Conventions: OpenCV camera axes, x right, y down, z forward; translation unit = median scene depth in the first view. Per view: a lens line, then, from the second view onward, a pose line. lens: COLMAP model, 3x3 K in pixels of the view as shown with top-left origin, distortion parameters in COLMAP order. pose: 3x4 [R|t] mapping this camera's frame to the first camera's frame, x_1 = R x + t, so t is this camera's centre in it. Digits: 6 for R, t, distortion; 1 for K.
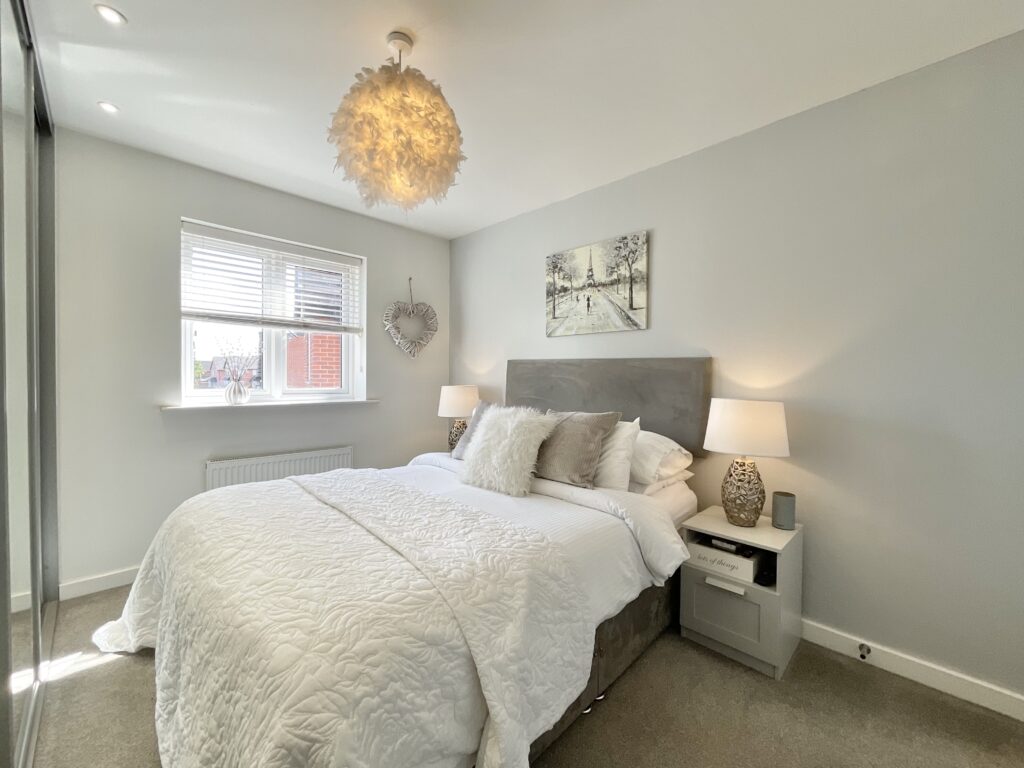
lens RADIAL K [[410.8, 0, 512.7], [0, 410.8, 389.2], [0, 0, 1]] dist [0.000664, -0.000071]
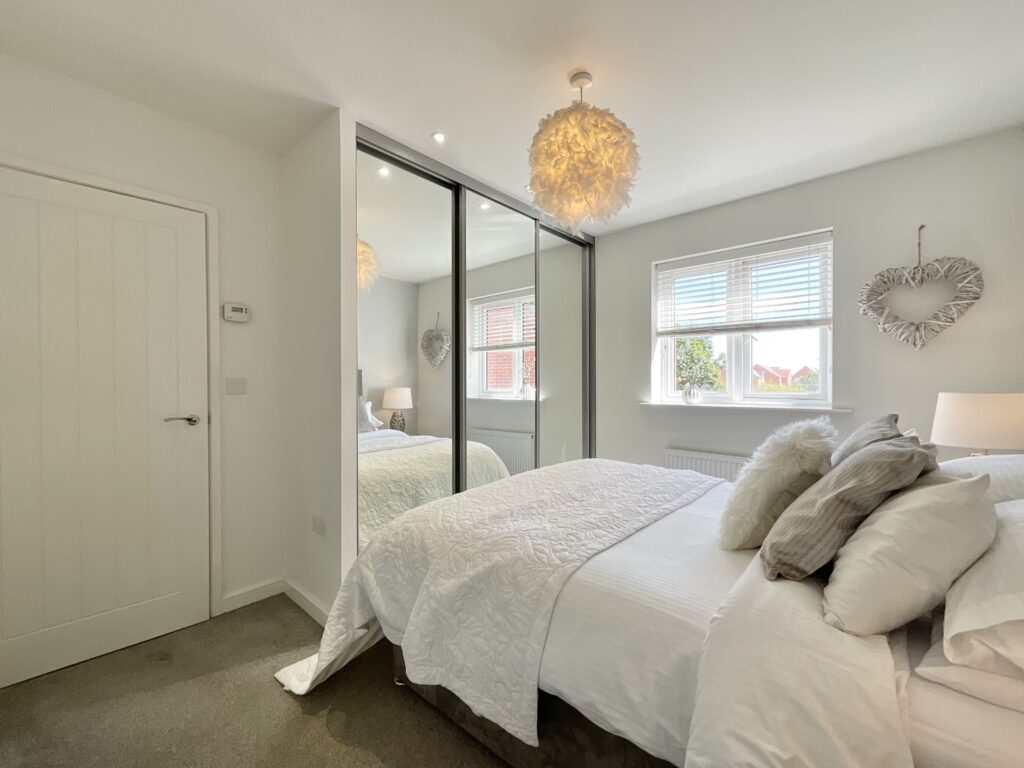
lens RADIAL K [[410.8, 0, 512.7], [0, 410.8, 389.2], [0, 0, 1]] dist [0.000664, -0.000071]
pose [[0.081424, 0.006579, -0.996658, 0.459455], [-0.027492, 0.999613, 0.004352, 0.003202], [0.996300, 0.027046, 0.081574, 0.404682]]
